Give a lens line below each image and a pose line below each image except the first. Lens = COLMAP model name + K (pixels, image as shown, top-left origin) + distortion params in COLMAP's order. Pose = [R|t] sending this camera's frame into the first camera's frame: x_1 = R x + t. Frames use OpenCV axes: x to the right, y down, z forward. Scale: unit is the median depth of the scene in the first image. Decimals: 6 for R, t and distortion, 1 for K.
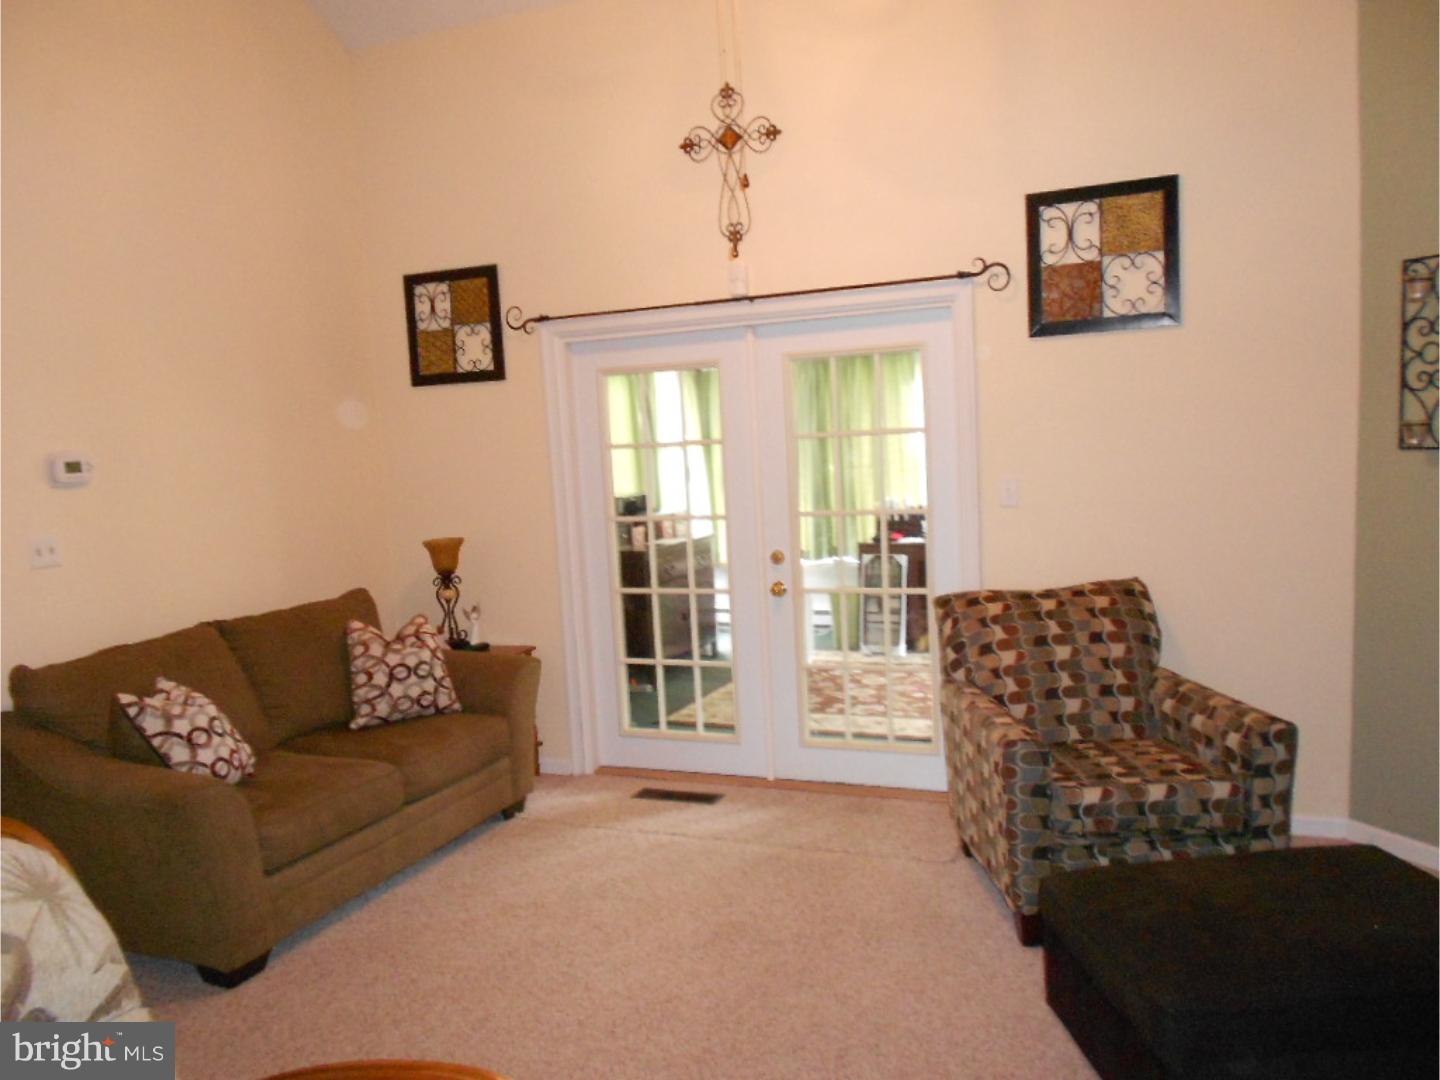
lens RADIAL K [[1127.5, 0, 720.0], [0, 1127.5, 540.0], [0, 0, 1]] dist [-0.005093, -0.003429]
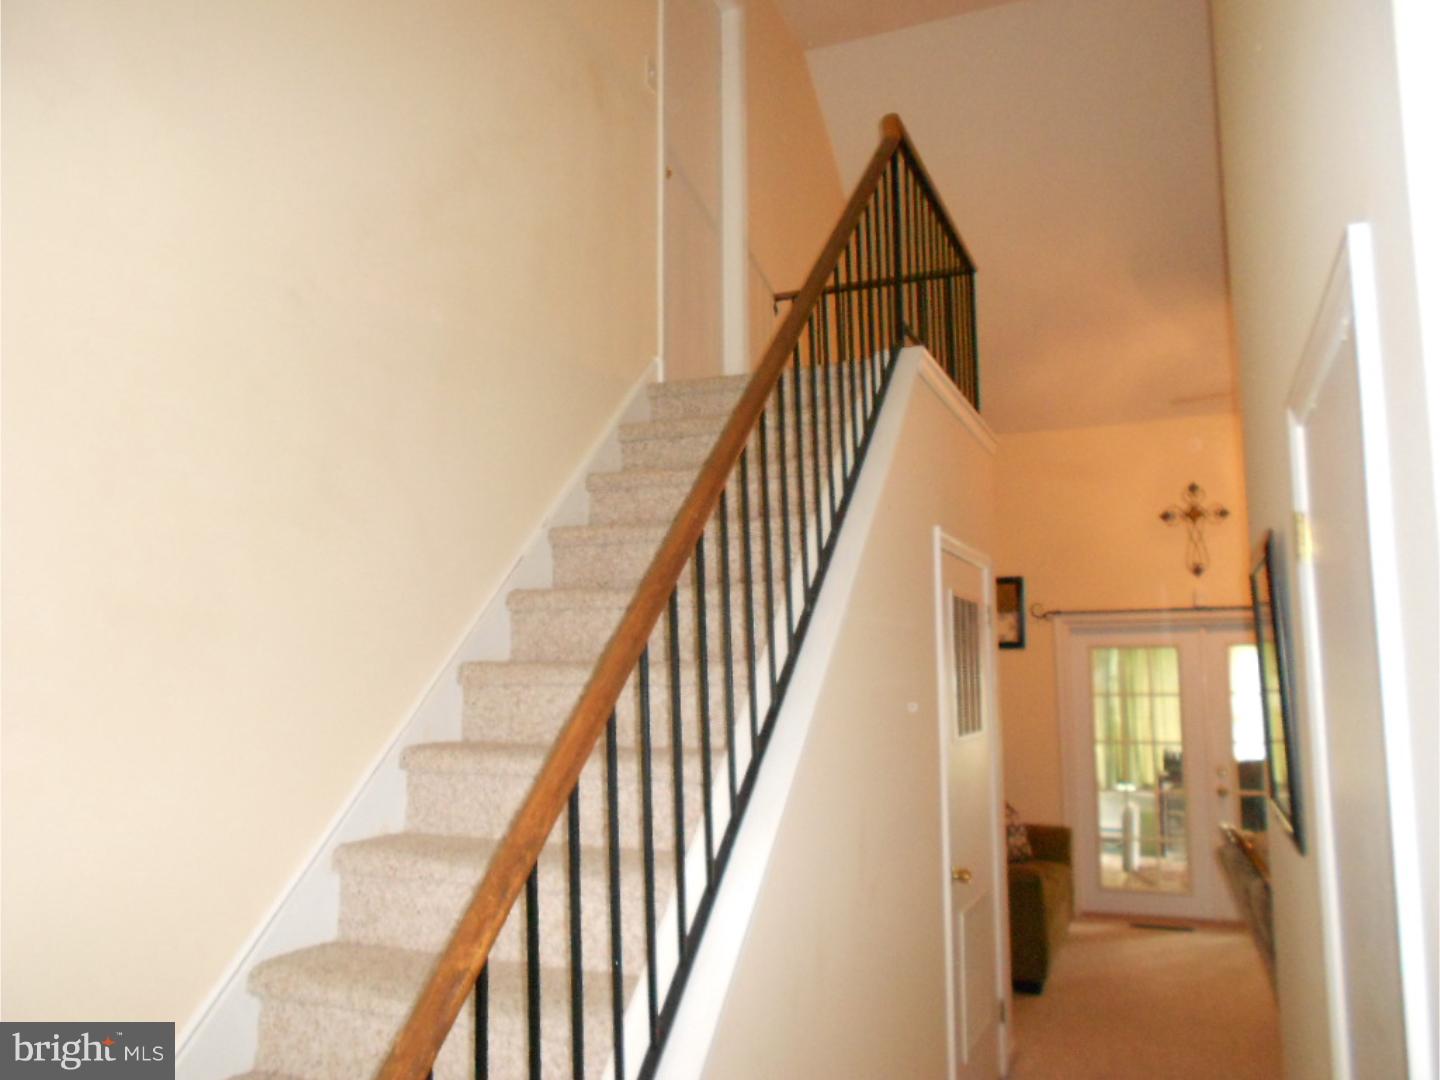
lens RADIAL K [[1127.5, 0, 720.0], [0, 1127.5, 540.0], [0, 0, 1]] dist [-0.005093, -0.003429]
pose [[0.998696, 0.050940, 0.003351, -0.642994], [-0.048914, 0.973628, -0.222835, 0.082850], [-0.014614, 0.222380, 0.974850, -0.568304]]
